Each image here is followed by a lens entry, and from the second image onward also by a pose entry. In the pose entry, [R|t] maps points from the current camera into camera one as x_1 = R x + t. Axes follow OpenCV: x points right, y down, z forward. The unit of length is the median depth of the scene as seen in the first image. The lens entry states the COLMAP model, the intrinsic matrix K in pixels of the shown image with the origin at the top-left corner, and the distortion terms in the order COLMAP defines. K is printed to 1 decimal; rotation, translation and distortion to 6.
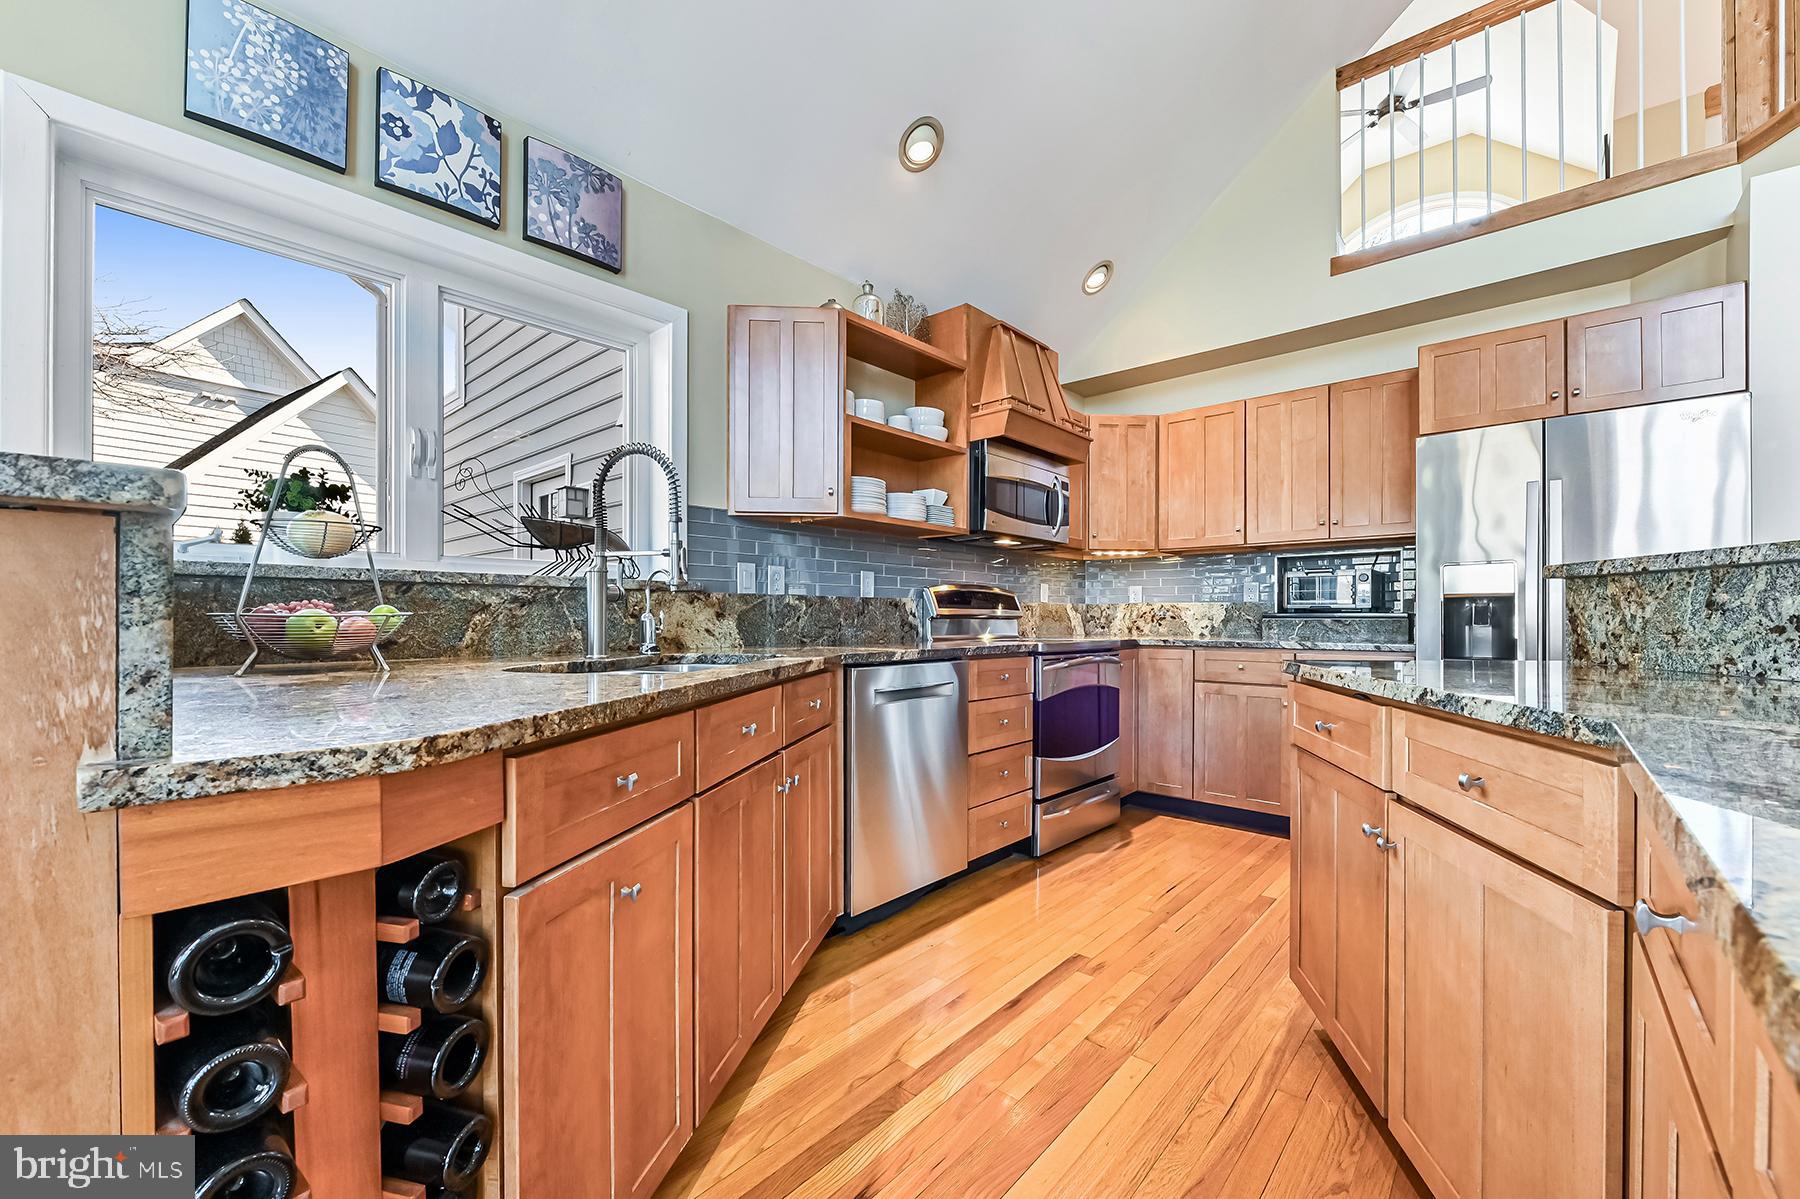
lens RADIAL K [[715.5, 0, 884.8], [0, 715.5, 621.9], [0, 0, 1]] dist [-0.013389, 0.000643]
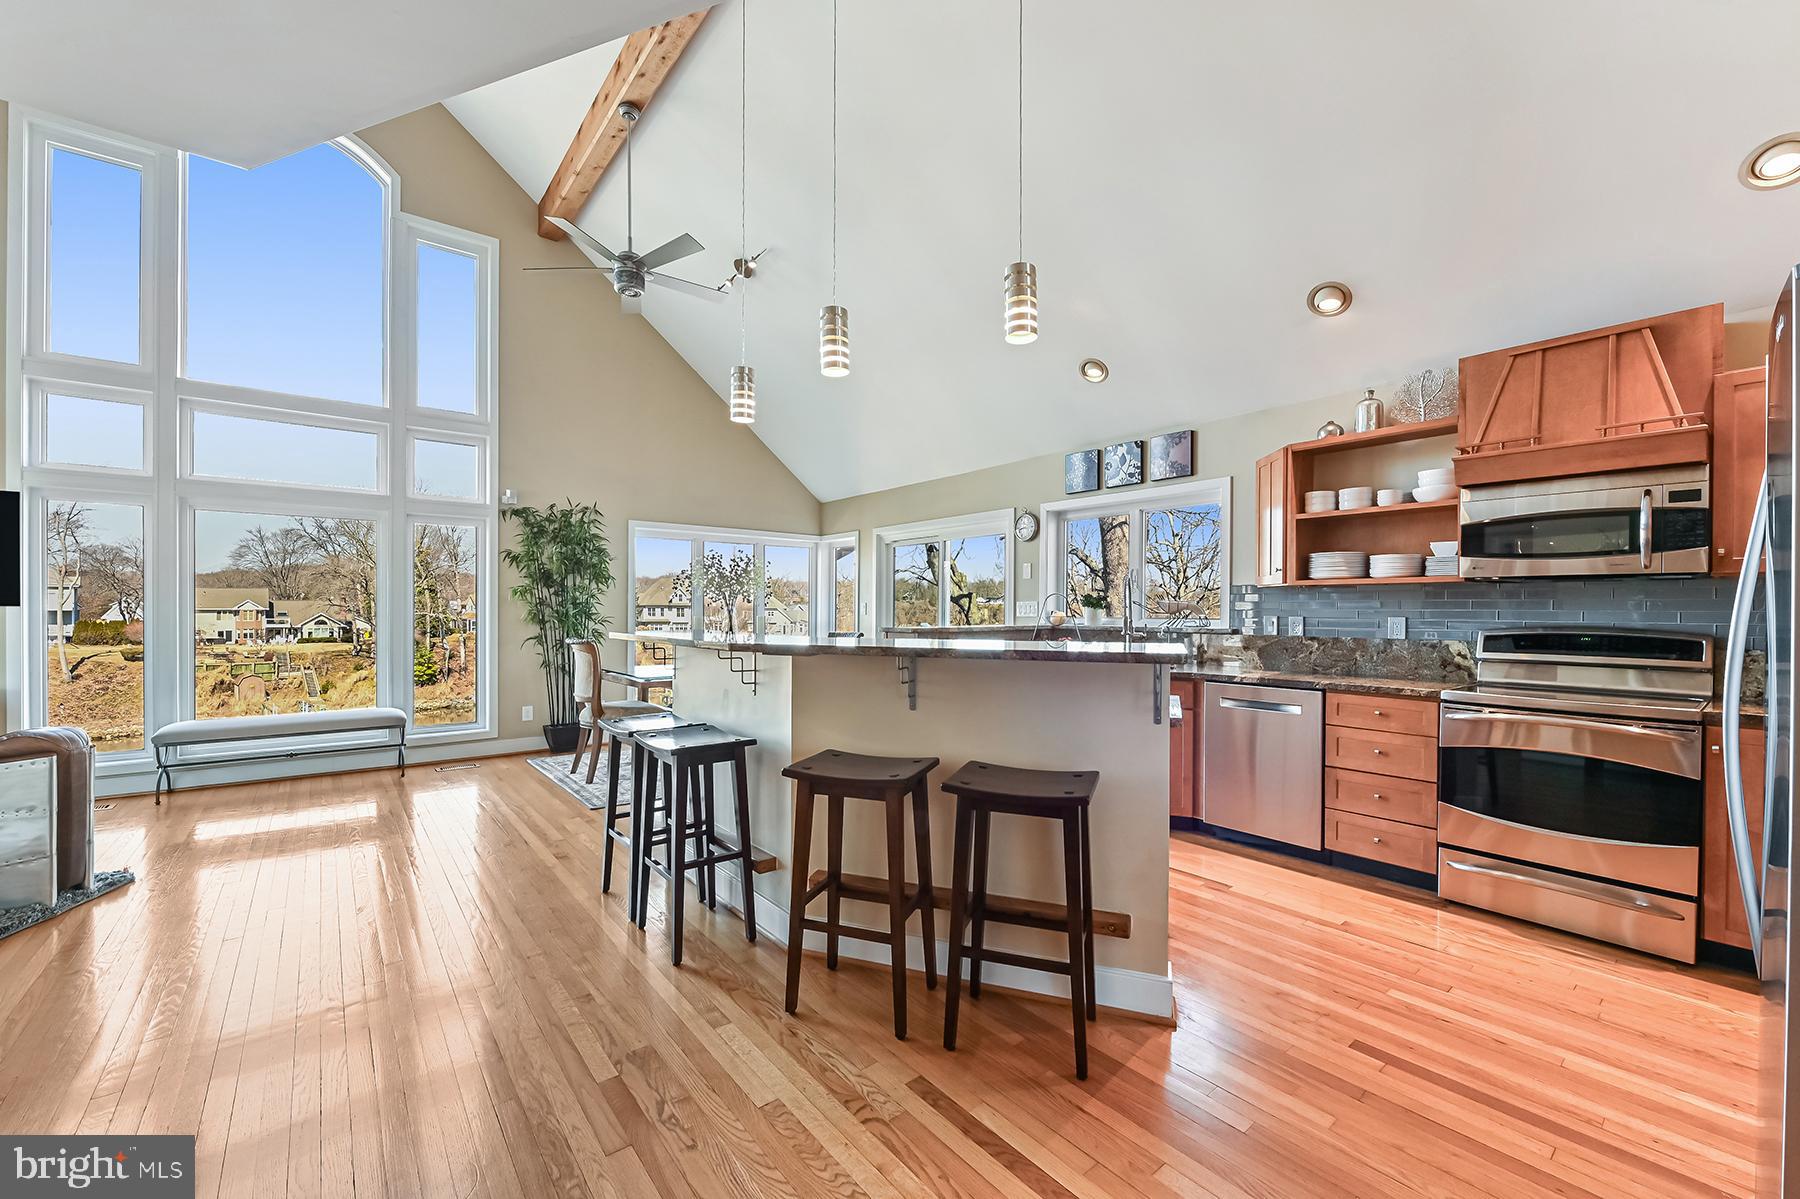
lens RADIAL K [[715.5, 0, 898.9], [0, 715.5, 610.9], [0, 0, 1]] dist [-0.013389, 0.000643]
pose [[-0.155606, 0.000448, -0.987819, 1.561585], [-0.009599, 0.999952, 0.001965, -0.092246], [0.987772, 0.009788, -0.155595, 0.445421]]
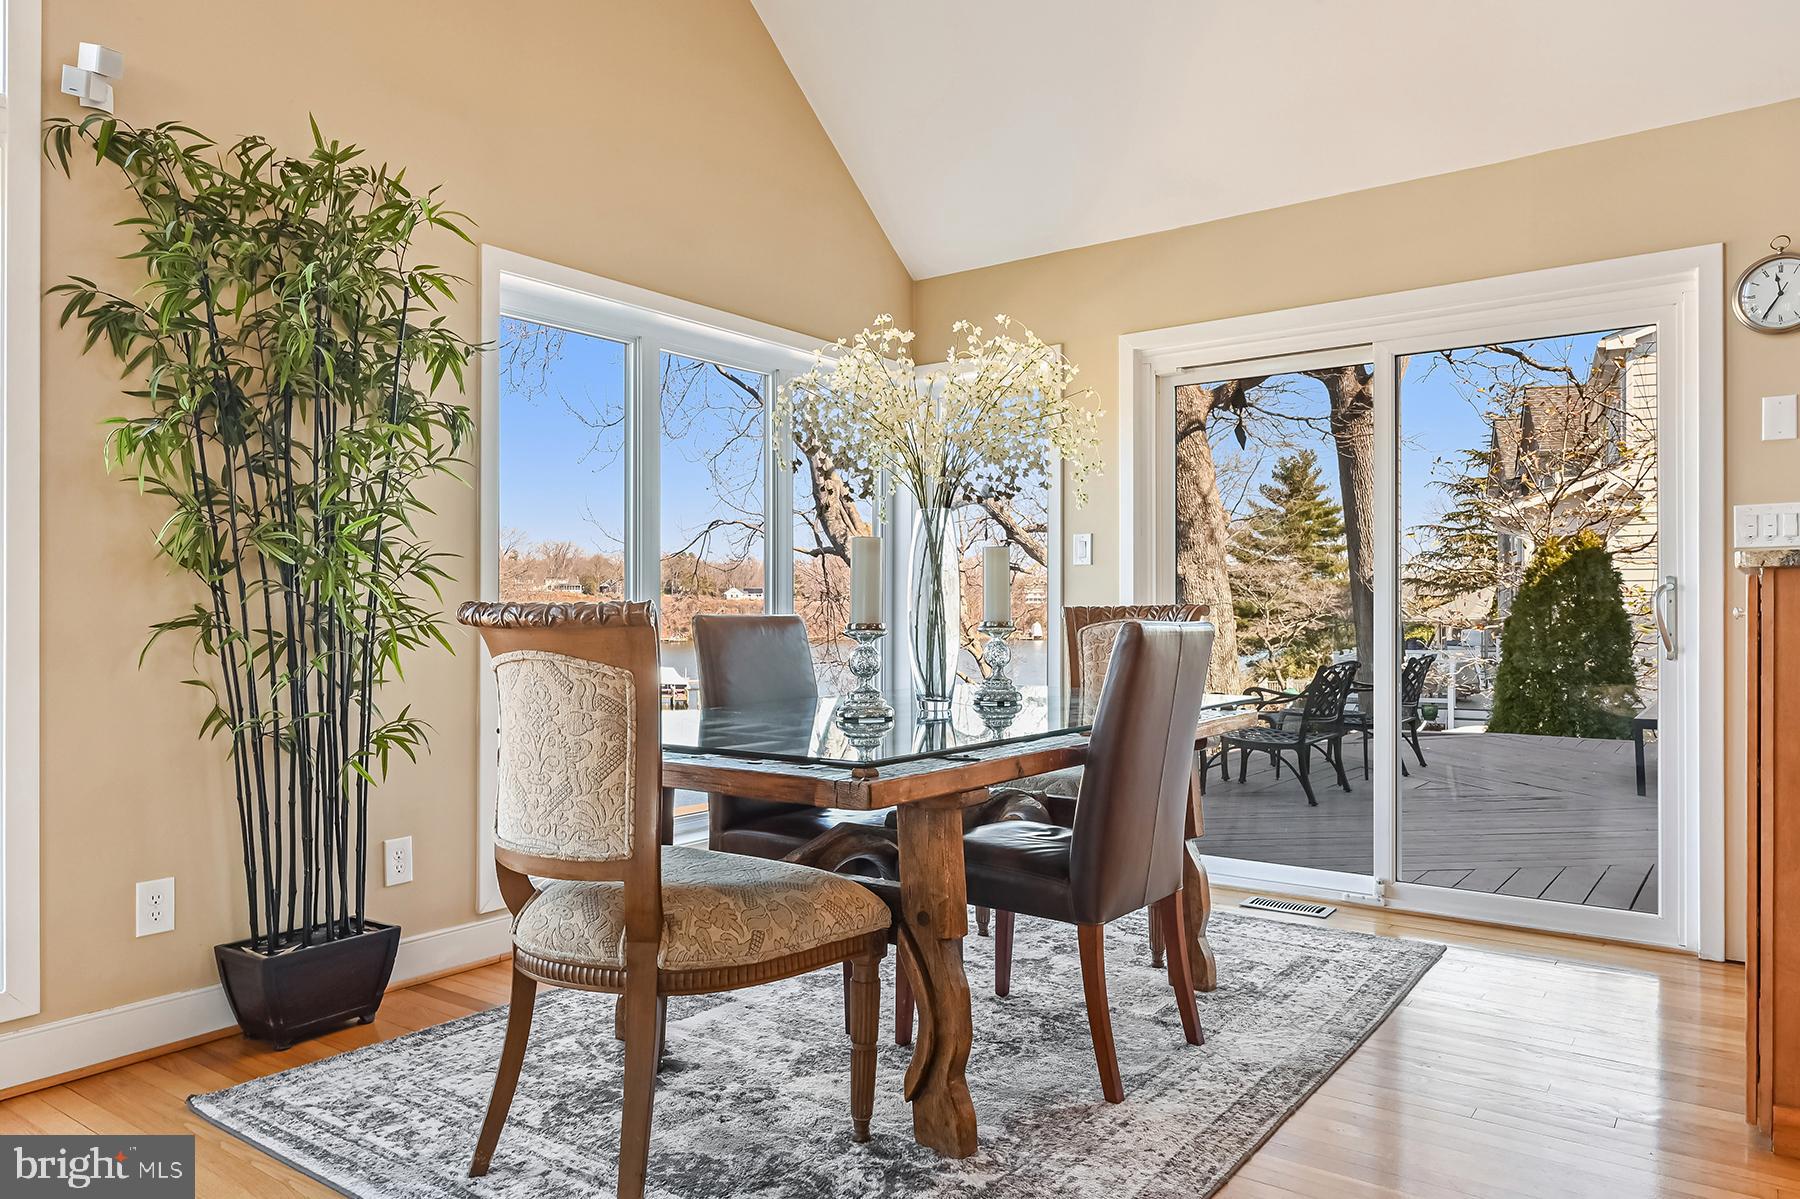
lens RADIAL K [[1215.8, 0, 902.6], [0, 1215.8, 597.4], [0, 0, 1]] dist [0.007145, 0.002368]
pose [[0.108562, -0.012011, -0.994017, 0.534783], [-0.004537, 0.999911, -0.012578, 0.004509], [0.994079, 0.005875, 0.108498, -0.627879]]
